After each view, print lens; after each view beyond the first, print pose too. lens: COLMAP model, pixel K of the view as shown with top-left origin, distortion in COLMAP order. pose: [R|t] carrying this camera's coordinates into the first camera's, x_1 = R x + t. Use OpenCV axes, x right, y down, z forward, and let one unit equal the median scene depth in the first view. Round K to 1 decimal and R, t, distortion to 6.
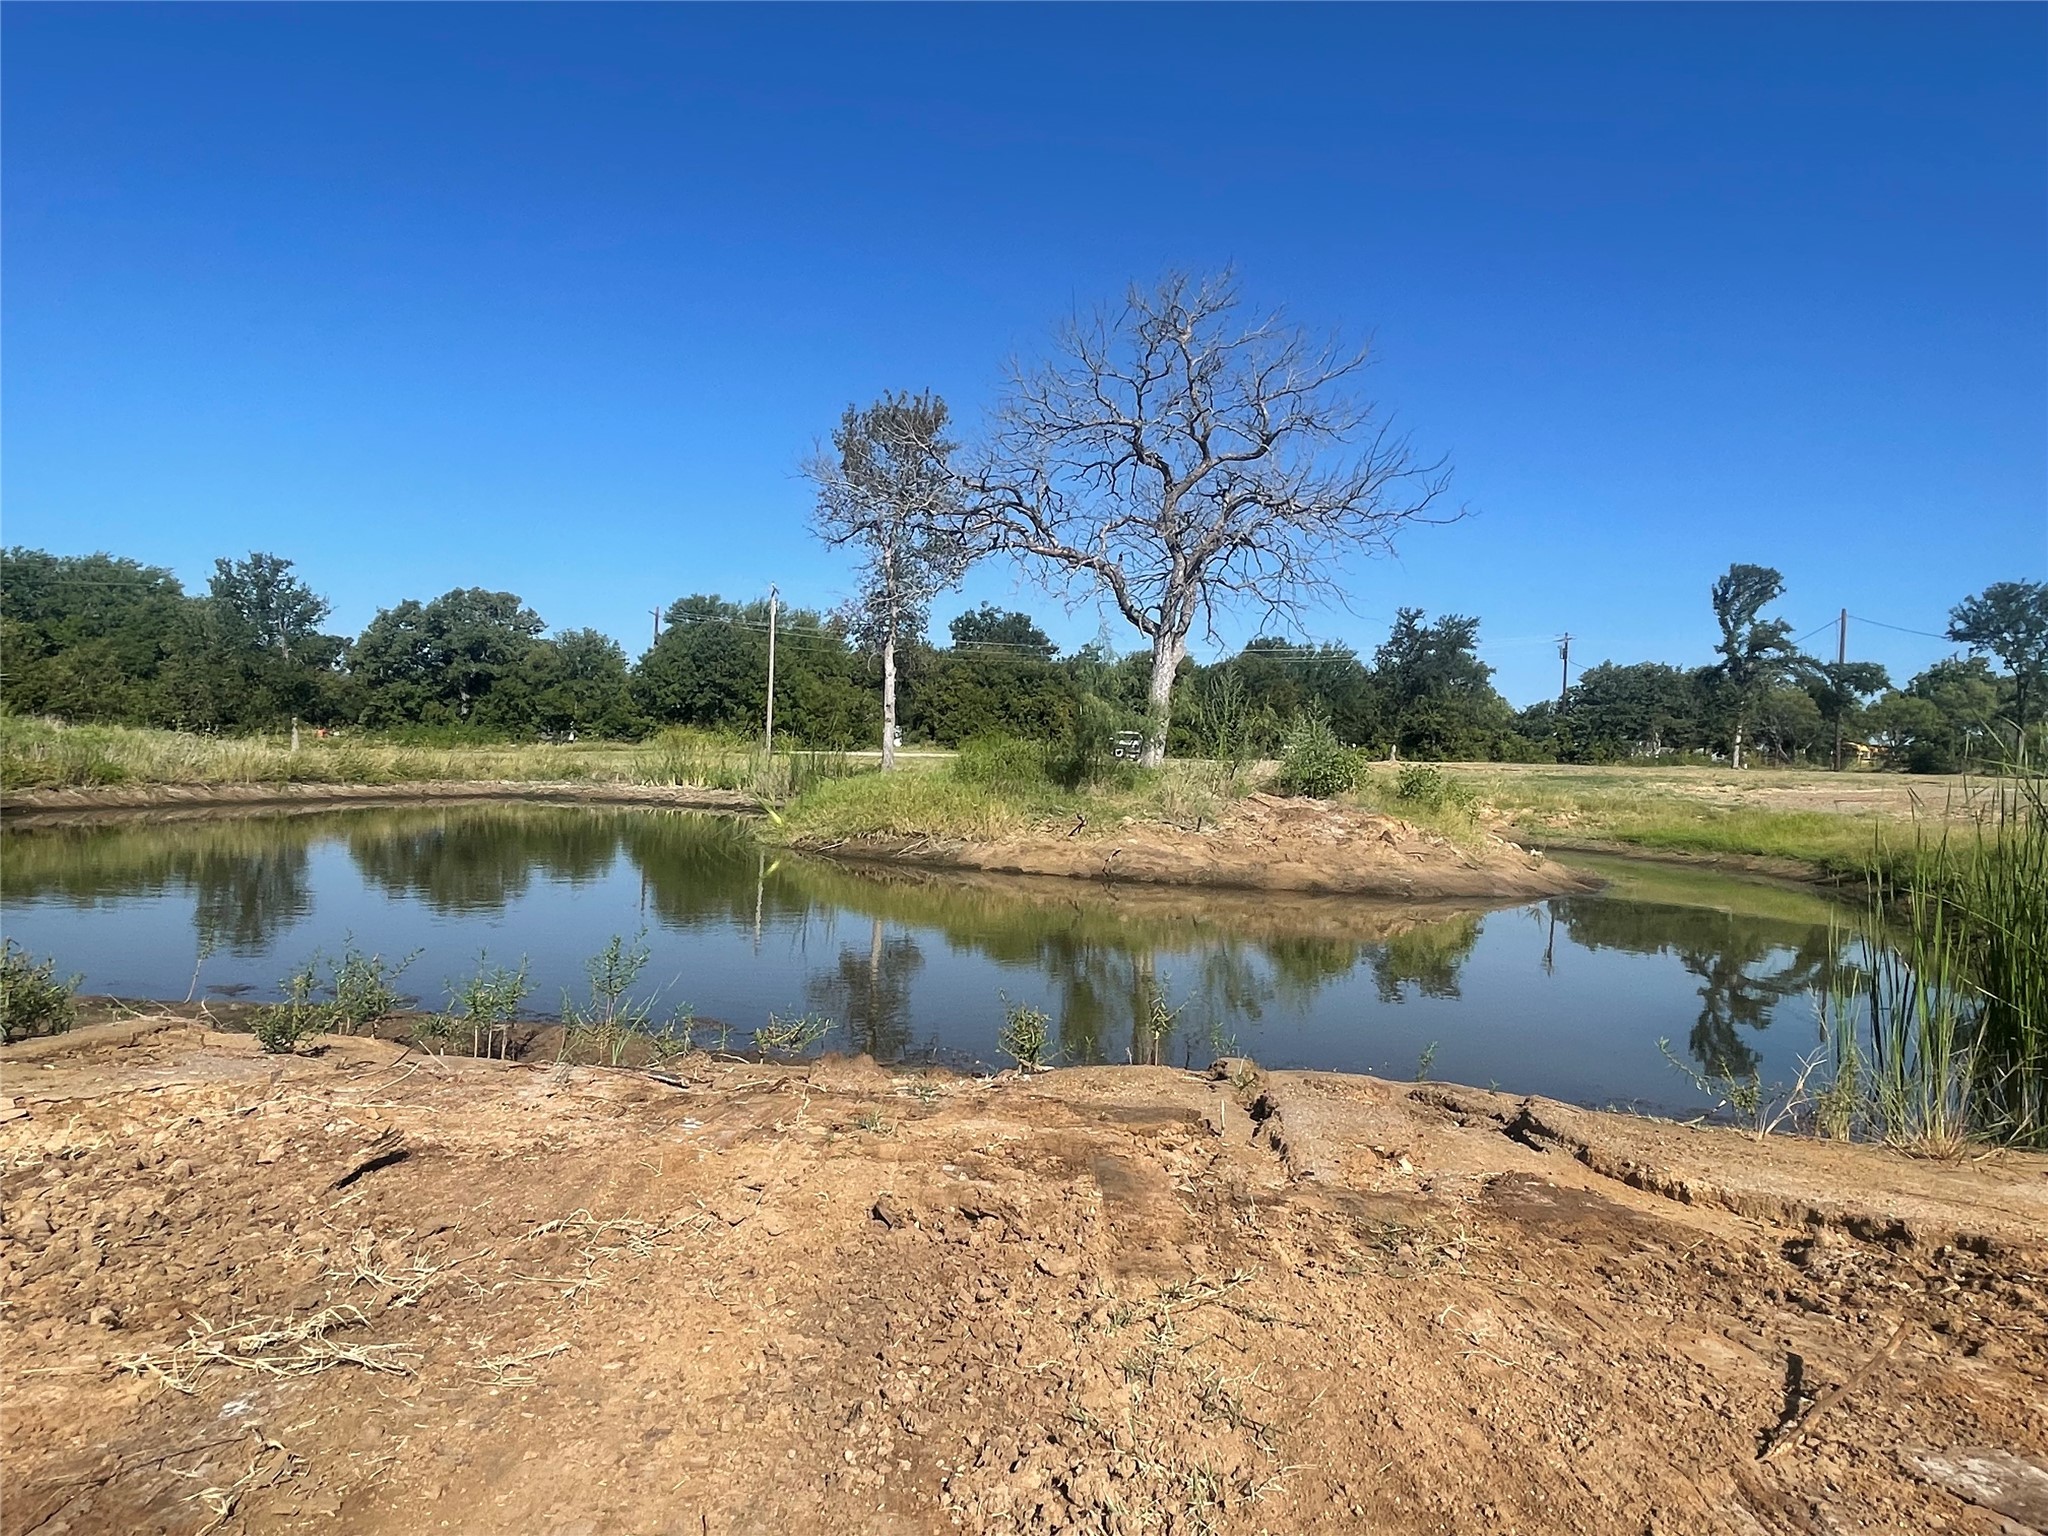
lens RADIAL K [[1259.1, 0, 1045.1], [0, 1259.1, 766.2], [0, 0, 1]] dist [-0.009244, -0.009083]
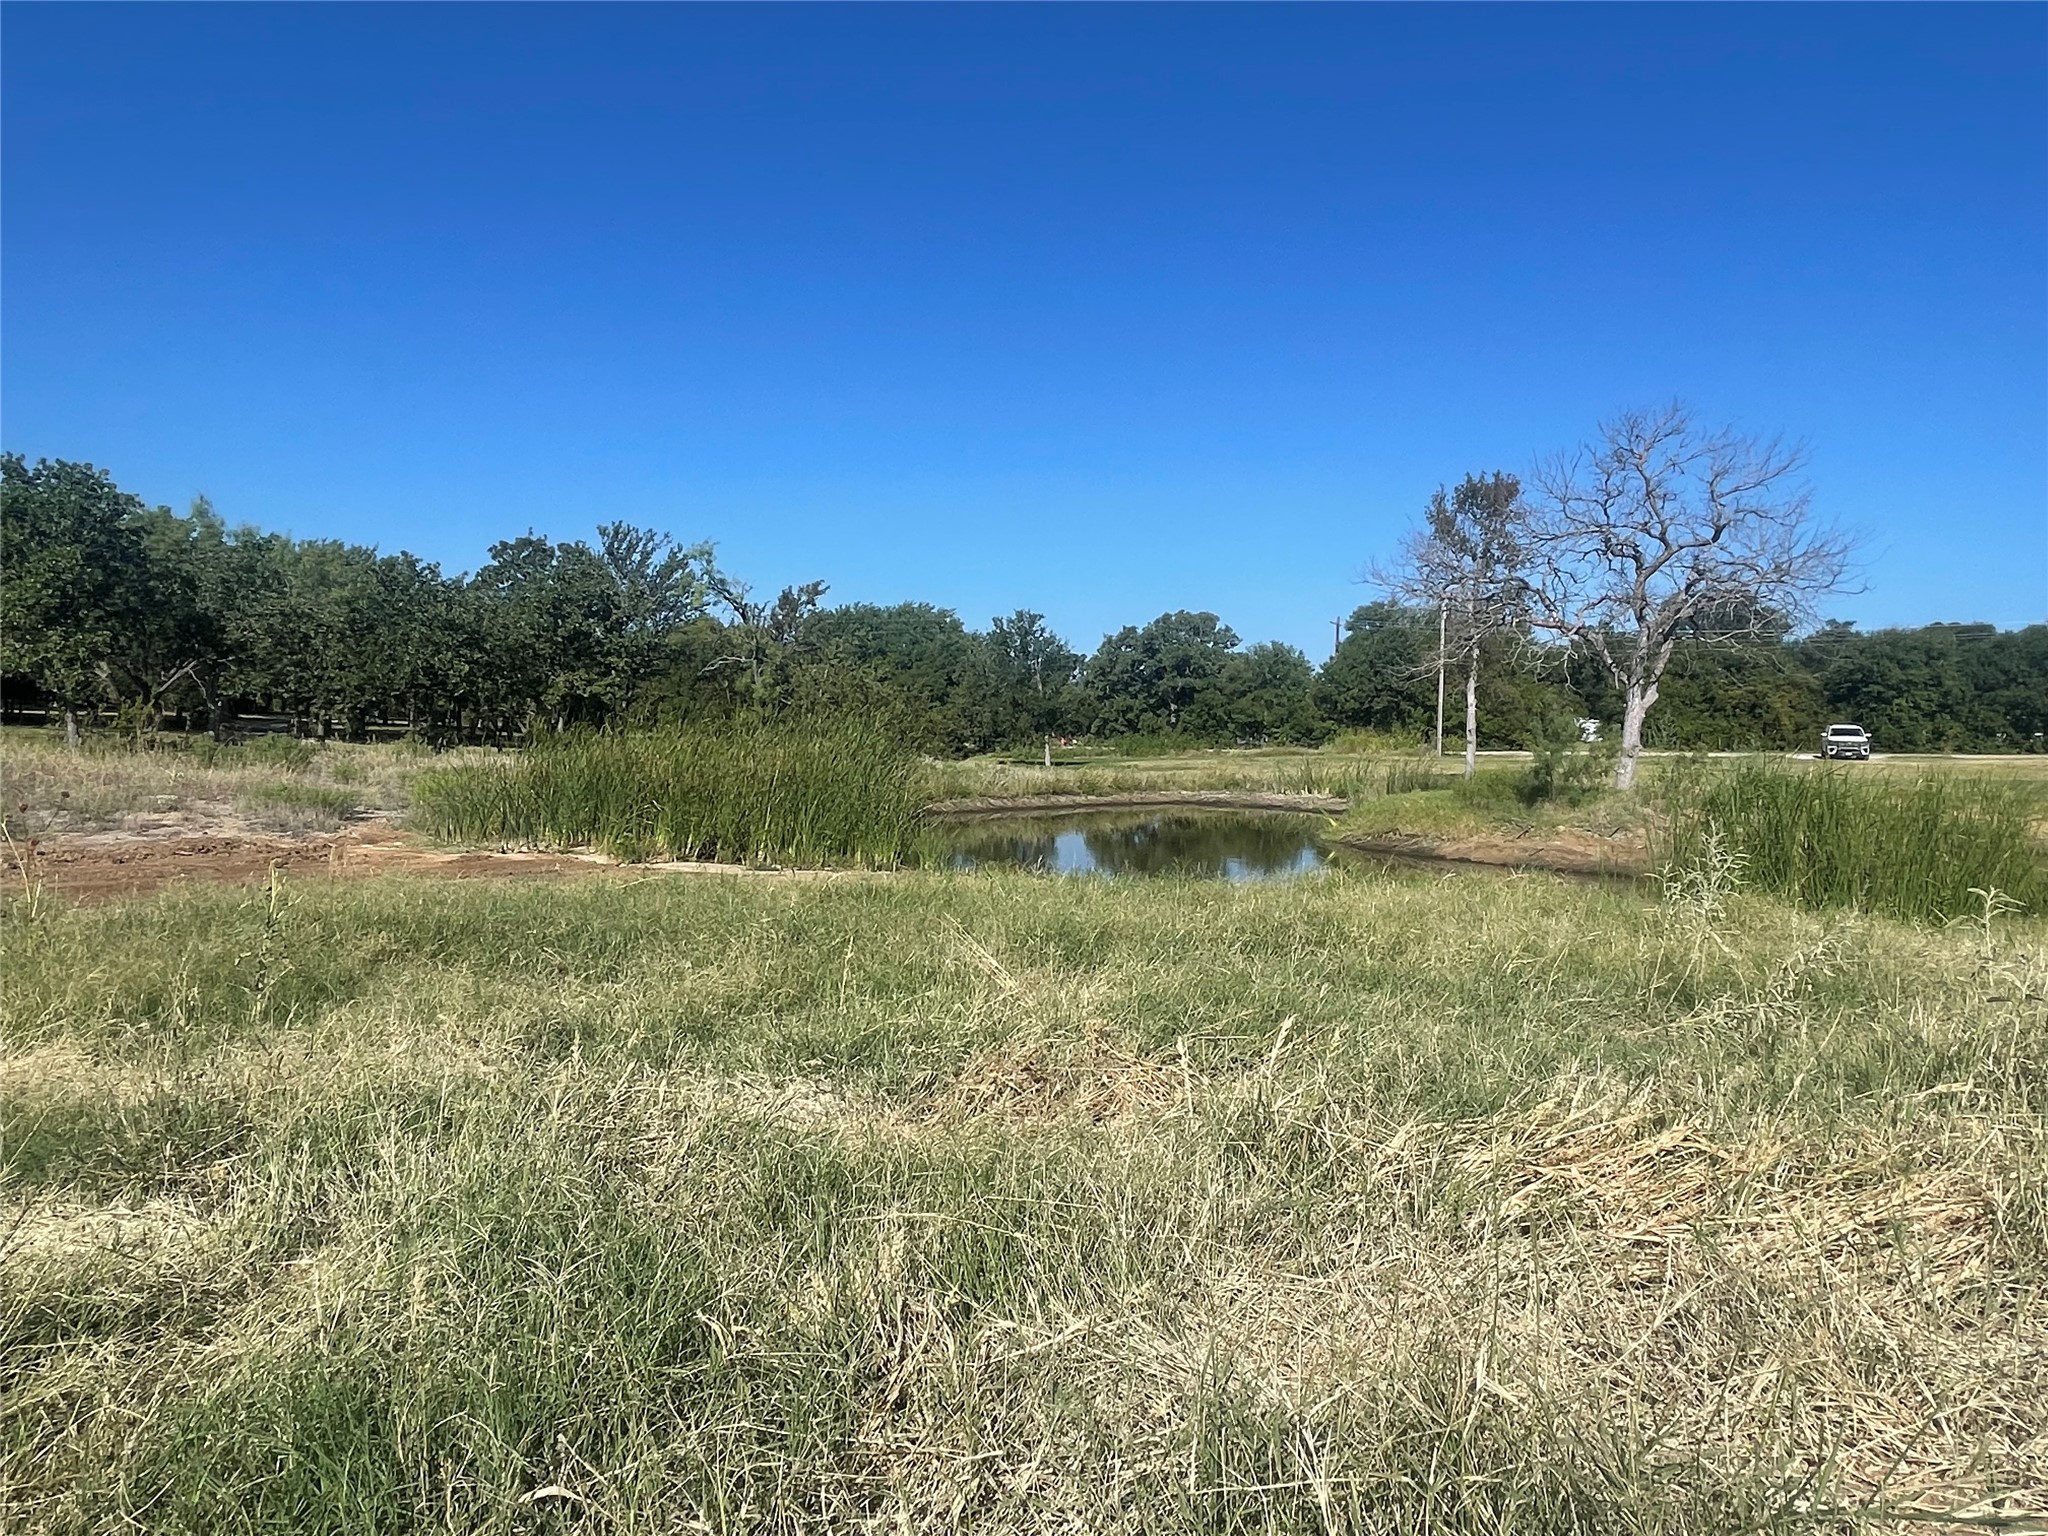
lens RADIAL K [[1342.6, 0, 1030.5], [0, 1342.6, 764.4], [0, 0, 1]] dist [0.002191, -0.004827]
pose [[0.854493, -0.008408, -0.519395, 0.062004], [0.010586, 0.999943, 0.001229, -0.006897], [0.519355, -0.006548, 0.854533, -0.112535]]
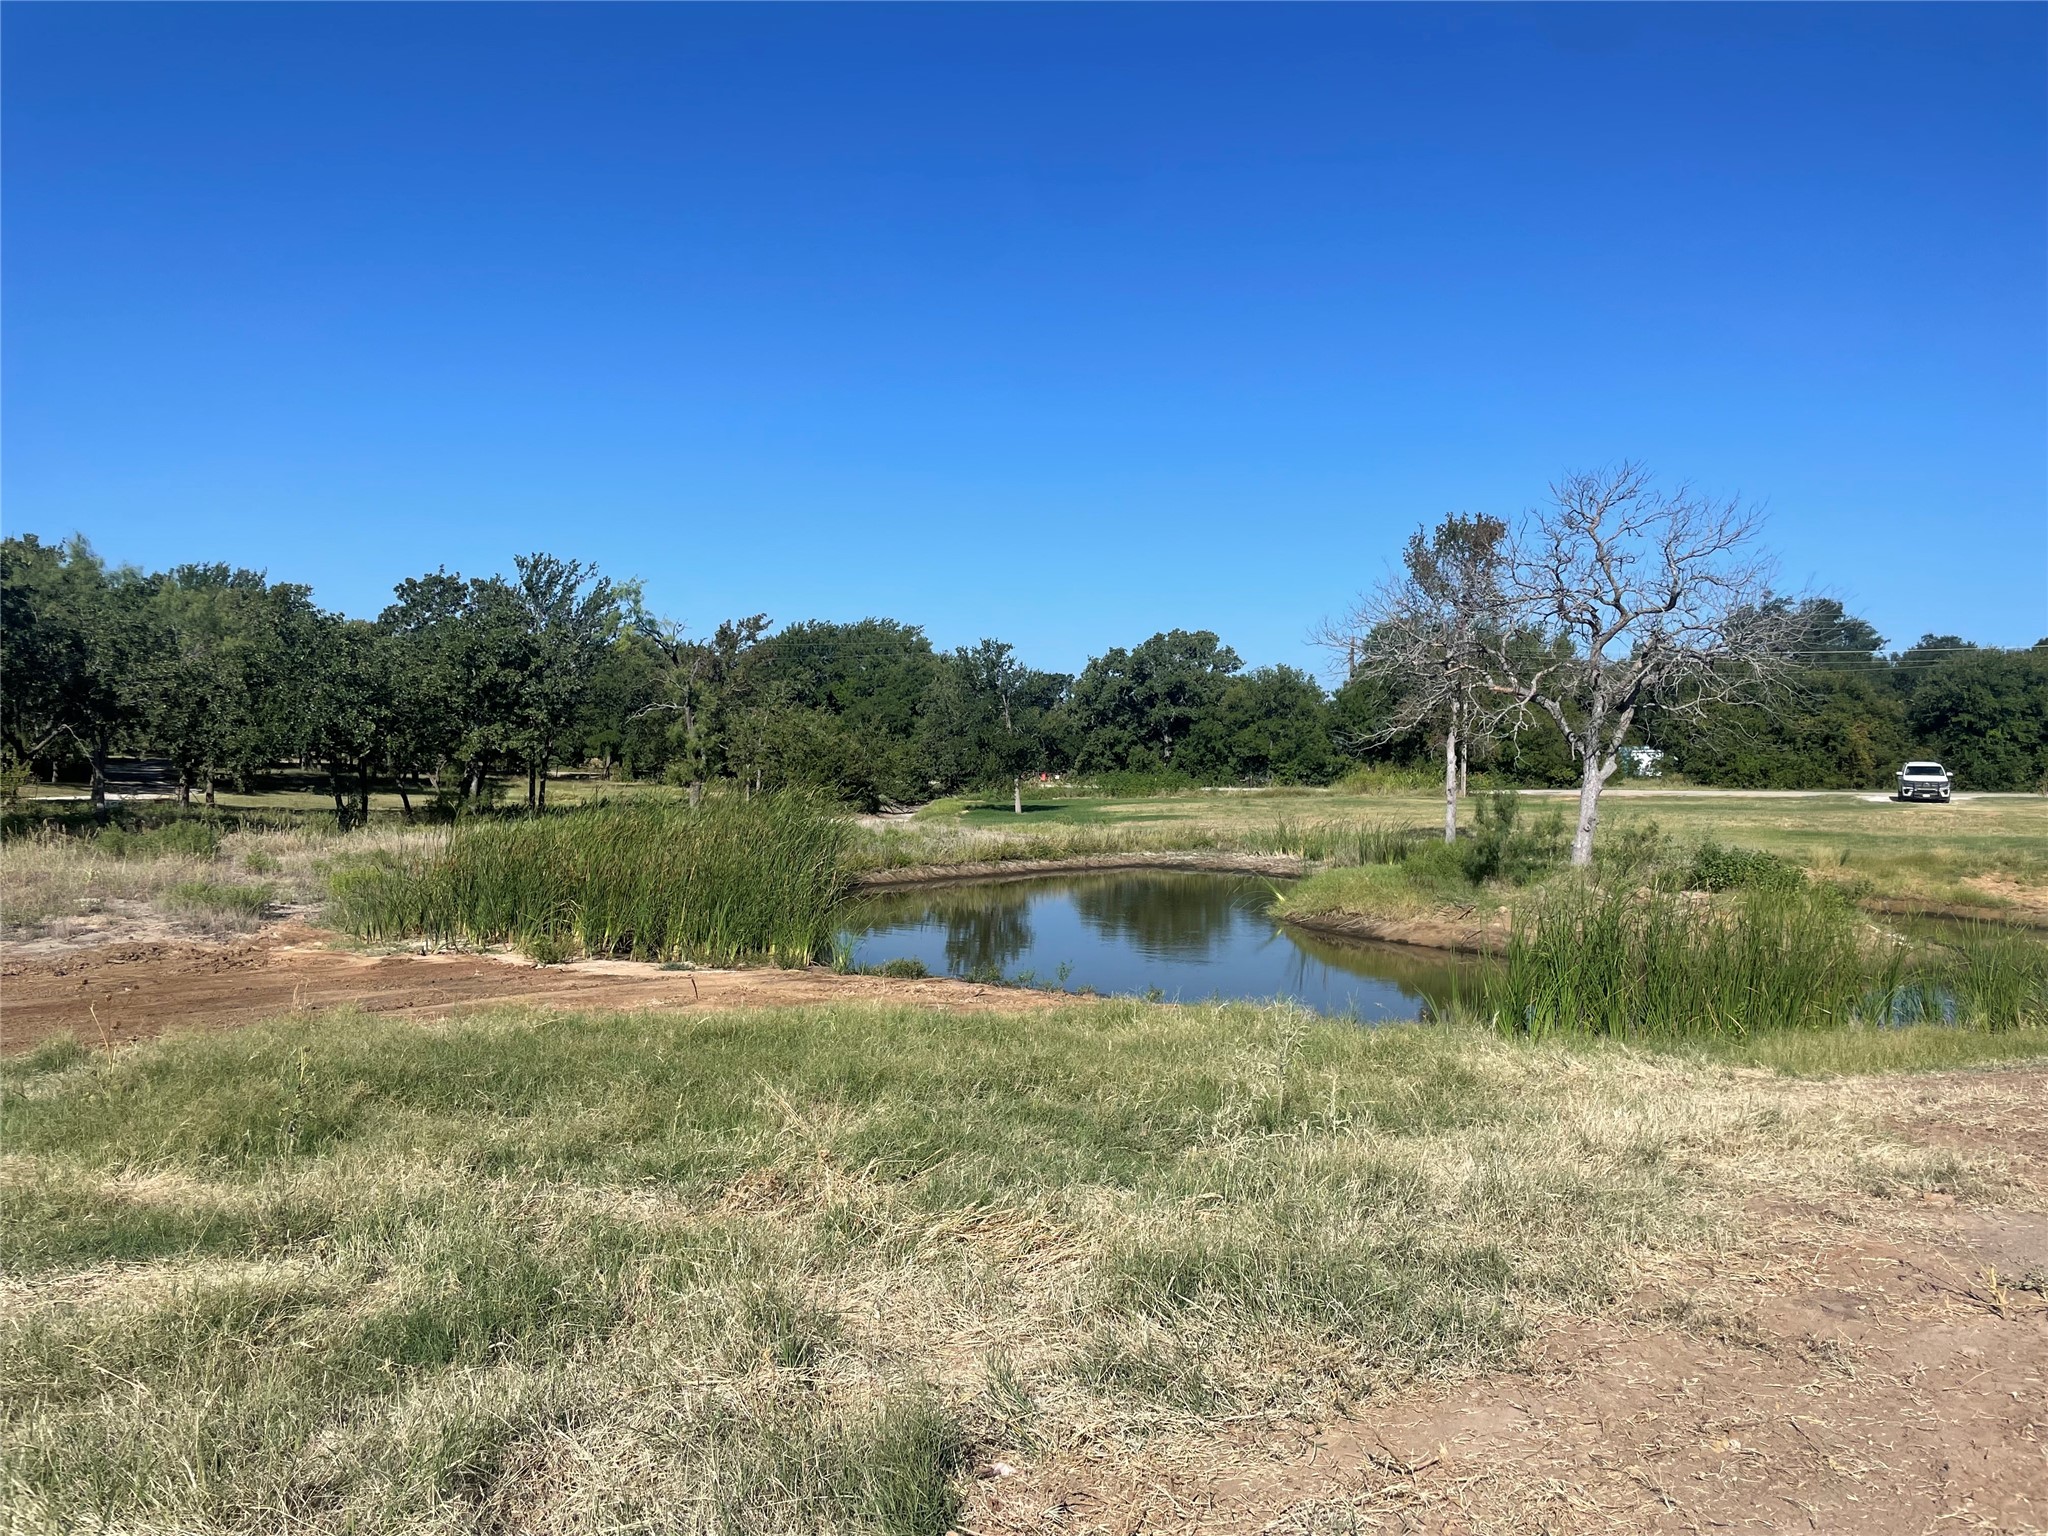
lens RADIAL K [[1561.8, 0, 1016.7], [0, 1561.8, 767.9], [0, 0, 1]] dist [0.075340, -0.081367]
pose [[0.853085, -0.018795, -0.521434, 0.093408], [0.013454, 0.999811, -0.014027, -0.017389], [0.521599, 0.004951, 0.853176, -0.139791]]
